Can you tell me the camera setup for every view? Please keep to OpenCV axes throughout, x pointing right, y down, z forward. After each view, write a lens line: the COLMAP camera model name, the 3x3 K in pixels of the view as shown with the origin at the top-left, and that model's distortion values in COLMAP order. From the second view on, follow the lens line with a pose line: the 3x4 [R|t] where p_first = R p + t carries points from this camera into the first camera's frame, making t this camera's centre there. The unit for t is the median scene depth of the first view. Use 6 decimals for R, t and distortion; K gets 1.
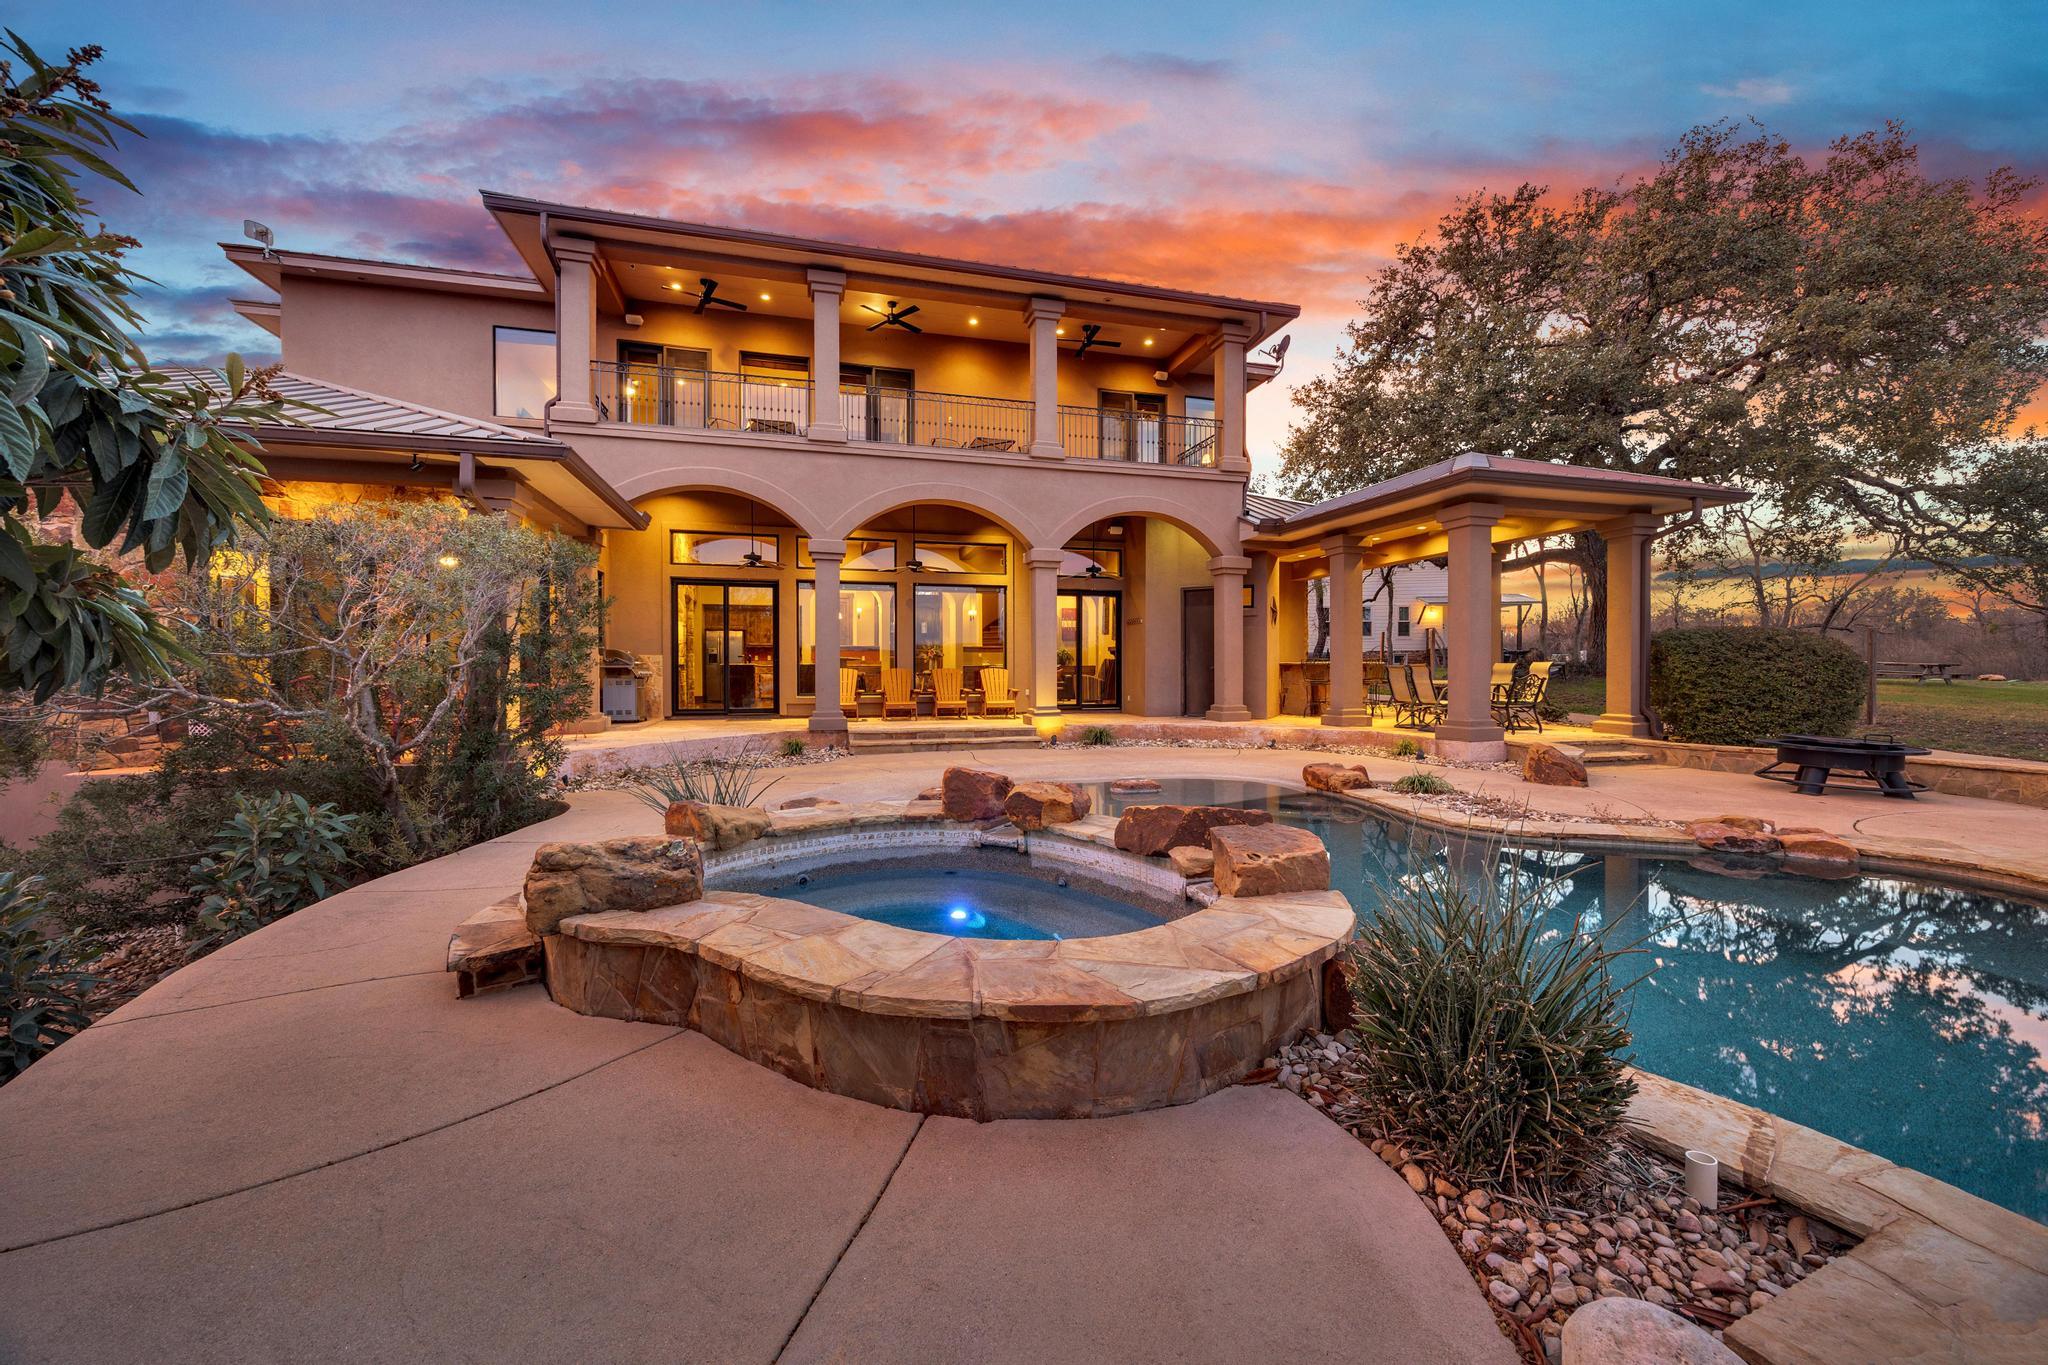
lens RADIAL K [[772.1, 0, 1010.6], [0, 772.1, 679.0], [0, 0, 1]] dist [-0.002048, -0.000180]
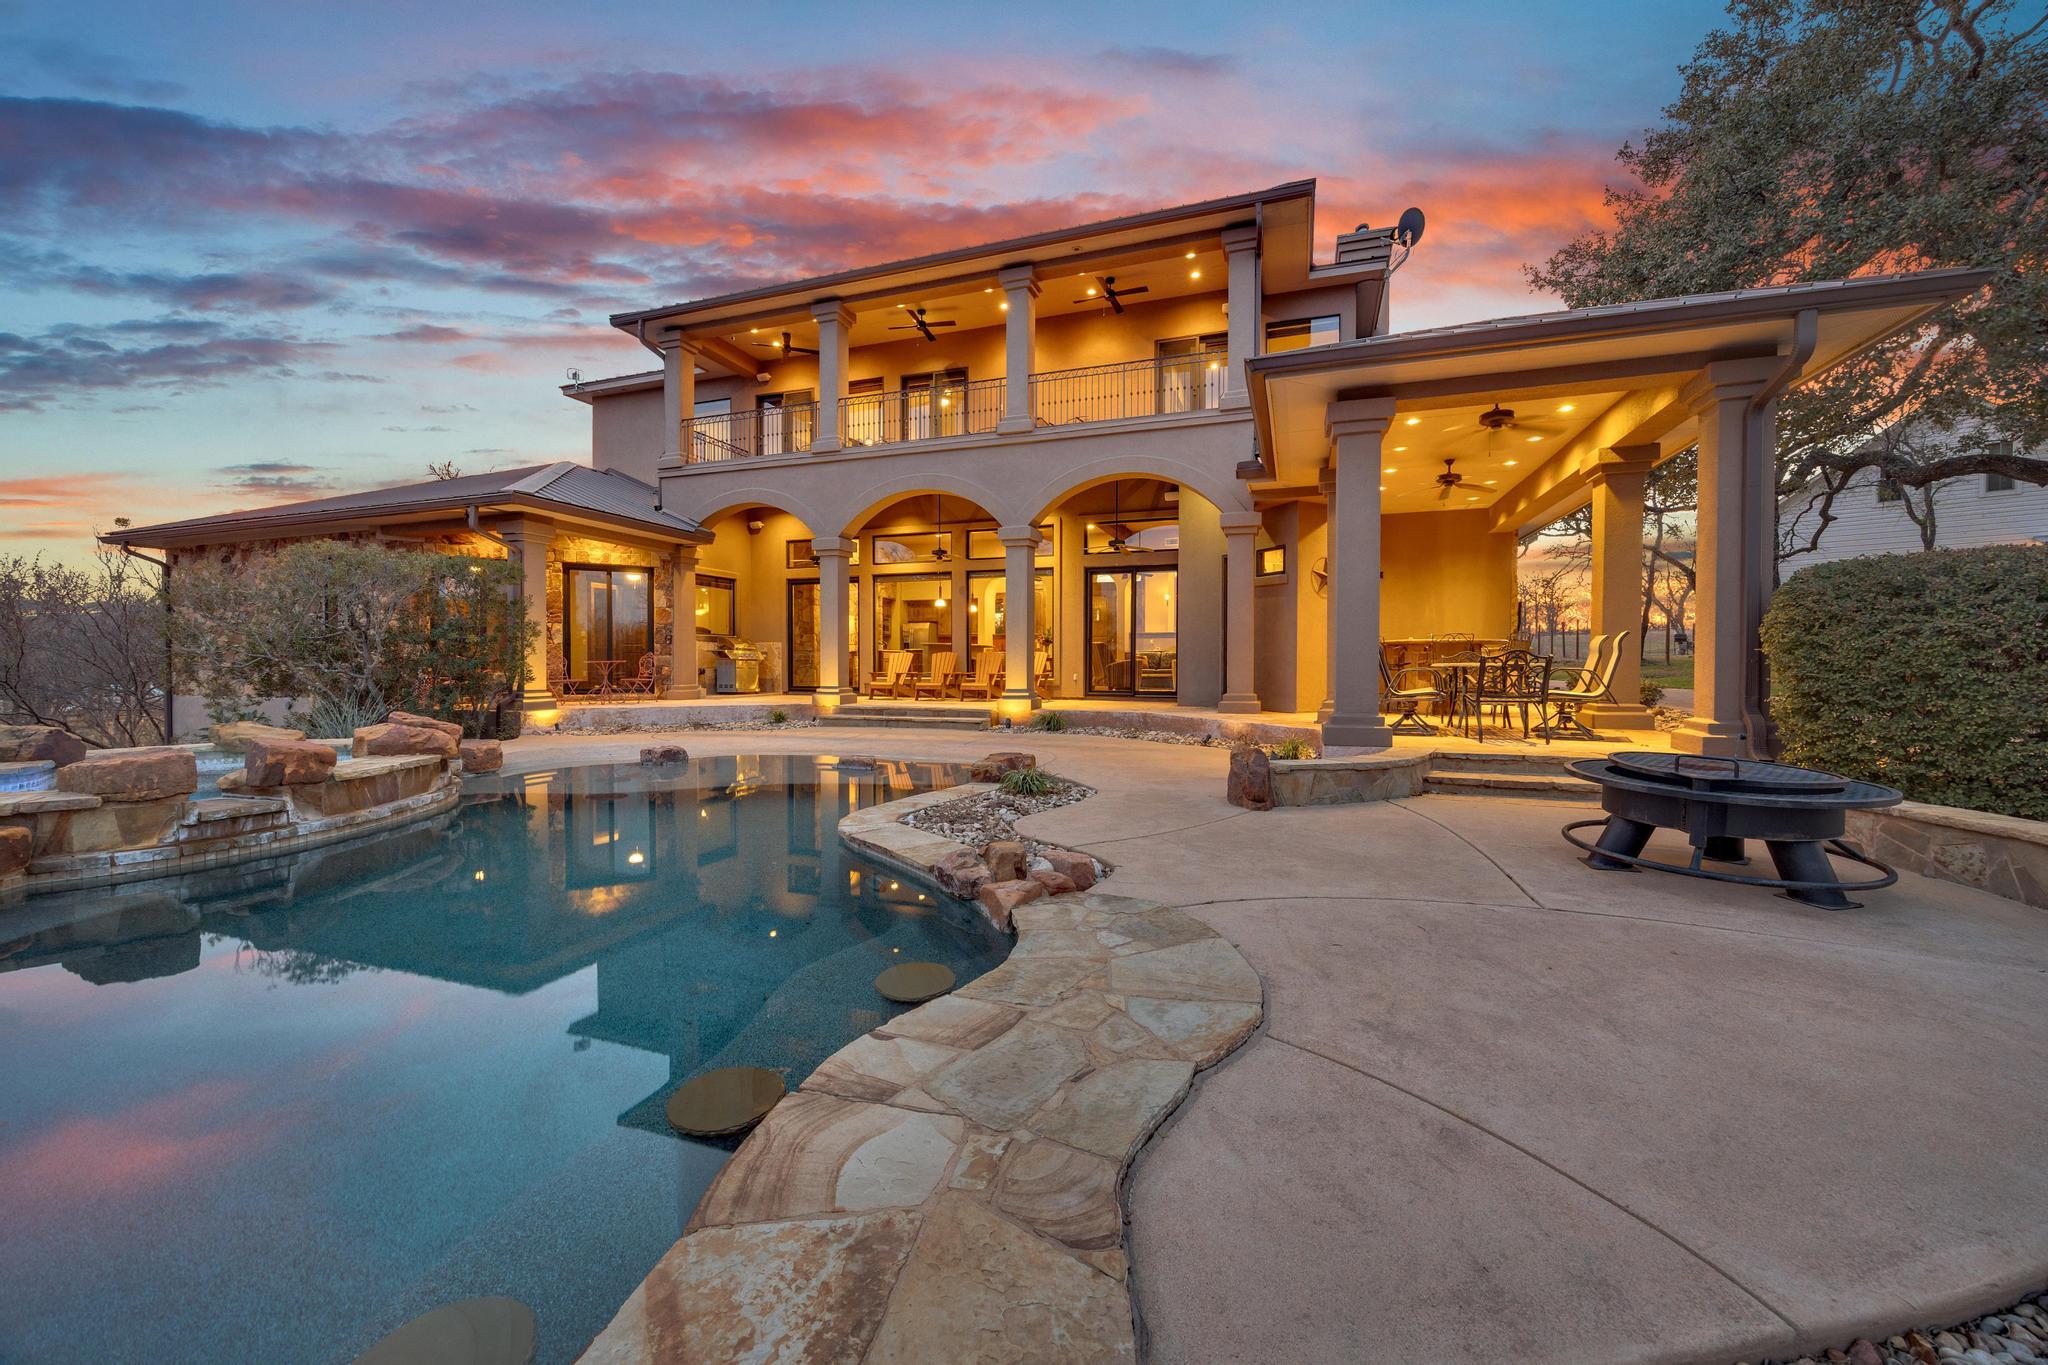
lens RADIAL K [[772.1, 0, 1010.6], [0, 772.1, 679.0], [0, 0, 1]] dist [-0.002048, -0.000180]
pose [[0.819285, 0.014107, -0.573214, 0.570117], [-0.010761, 0.999900, 0.009227, 0.013078], [0.573286, -0.001391, 0.819354, 0.192480]]
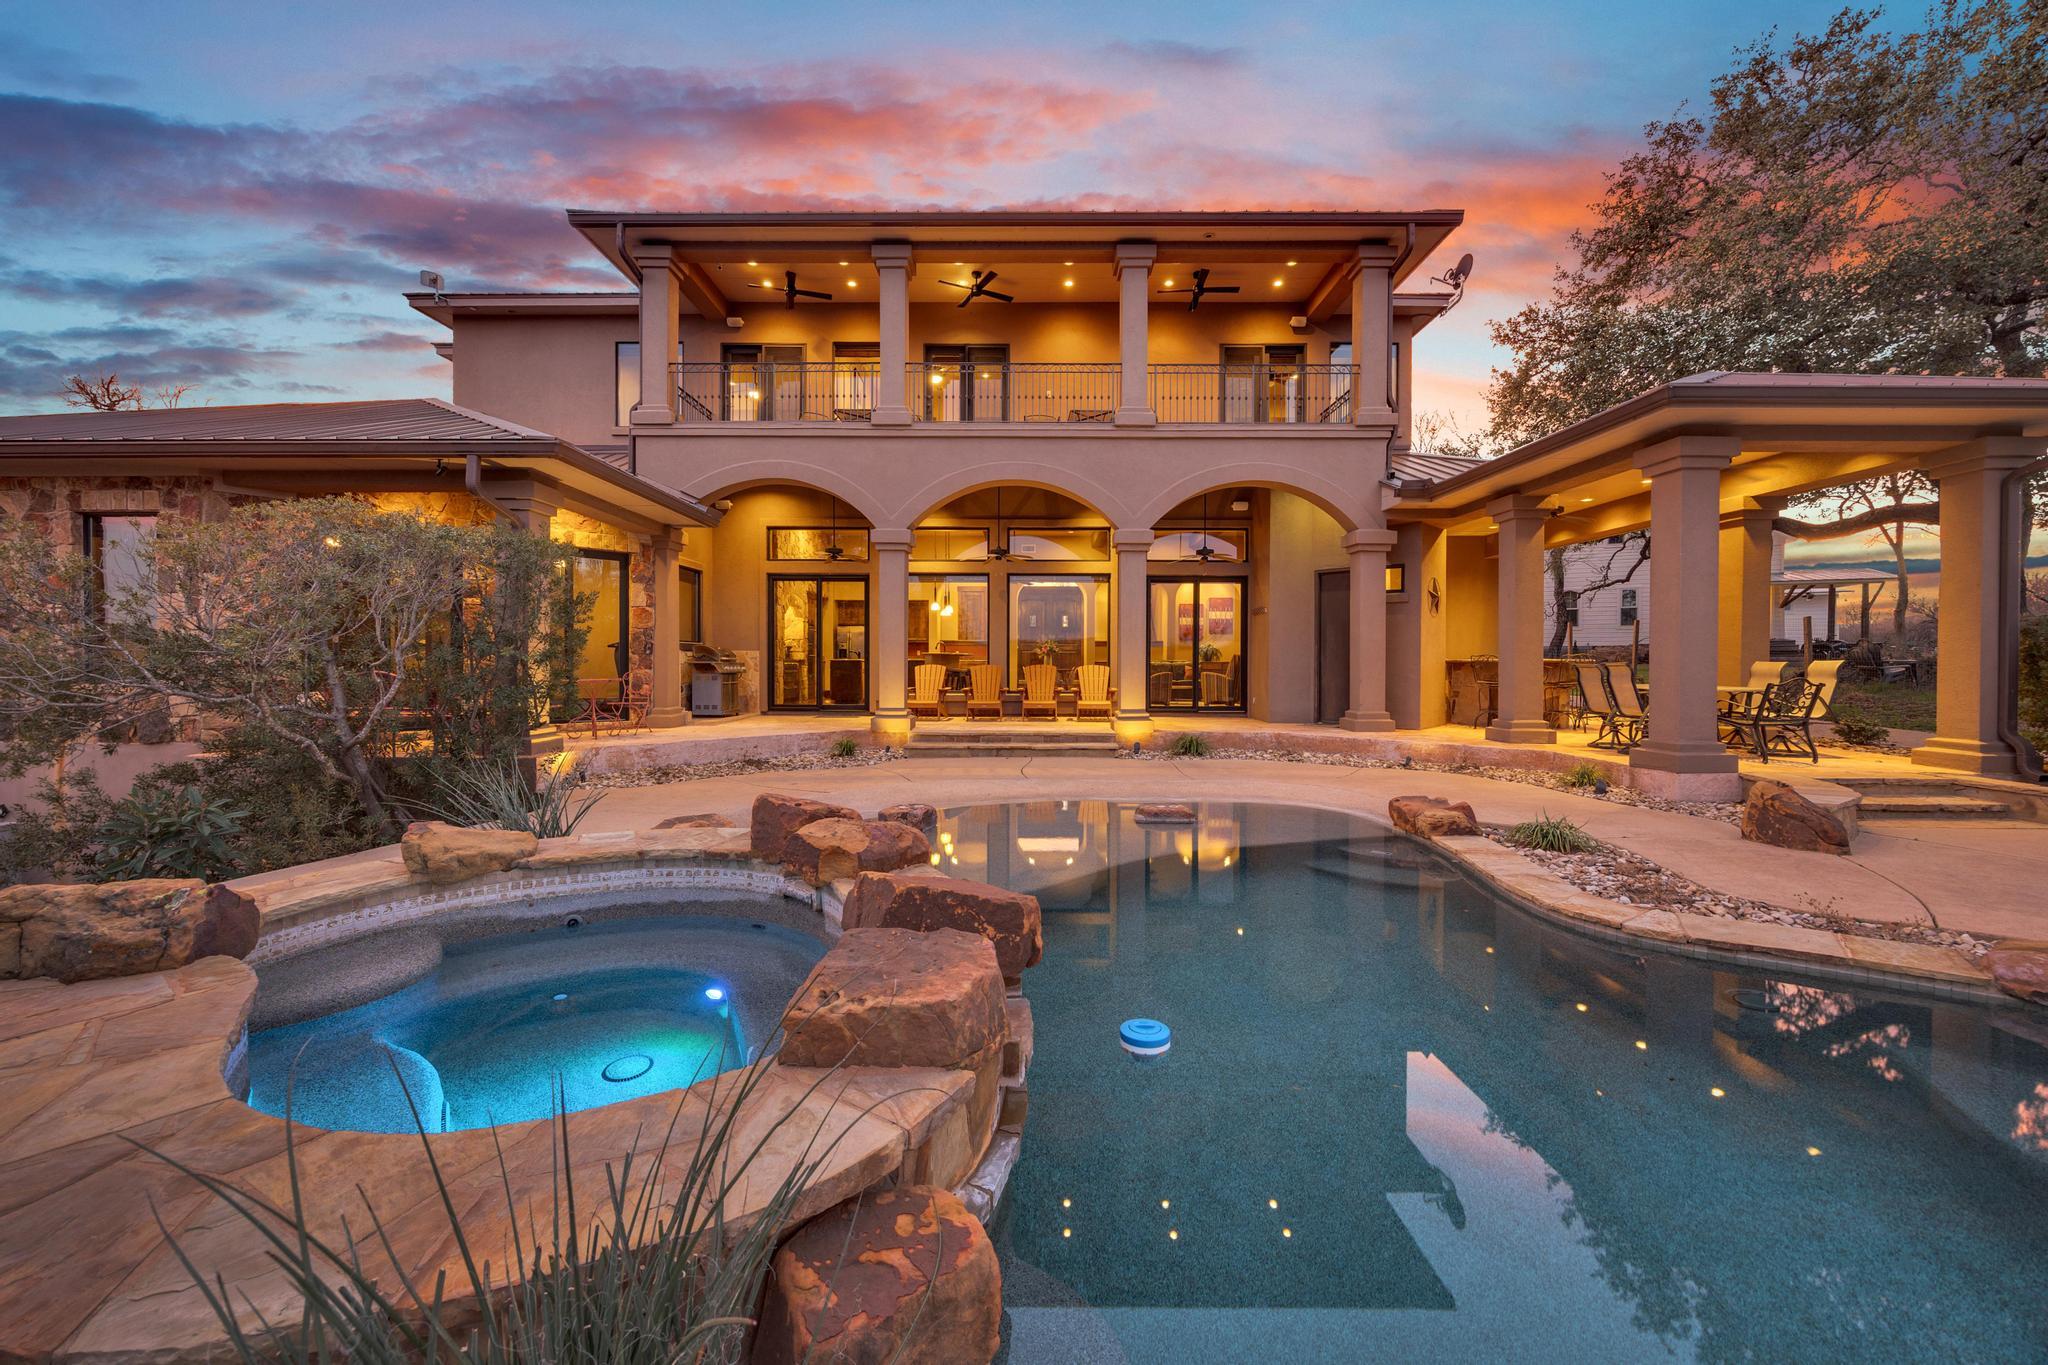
lens RADIAL K [[775.3, 0, 1017.8], [0, 775.3, 672.0], [0, 0, 1]] dist [-0.002155, -0.000204]
pose [[0.963850, 0.007110, -0.266350, 0.147712], [-0.007468, 0.999972, -0.000332, -0.005099], [0.266340, 0.002309, 0.963876, 0.111347]]
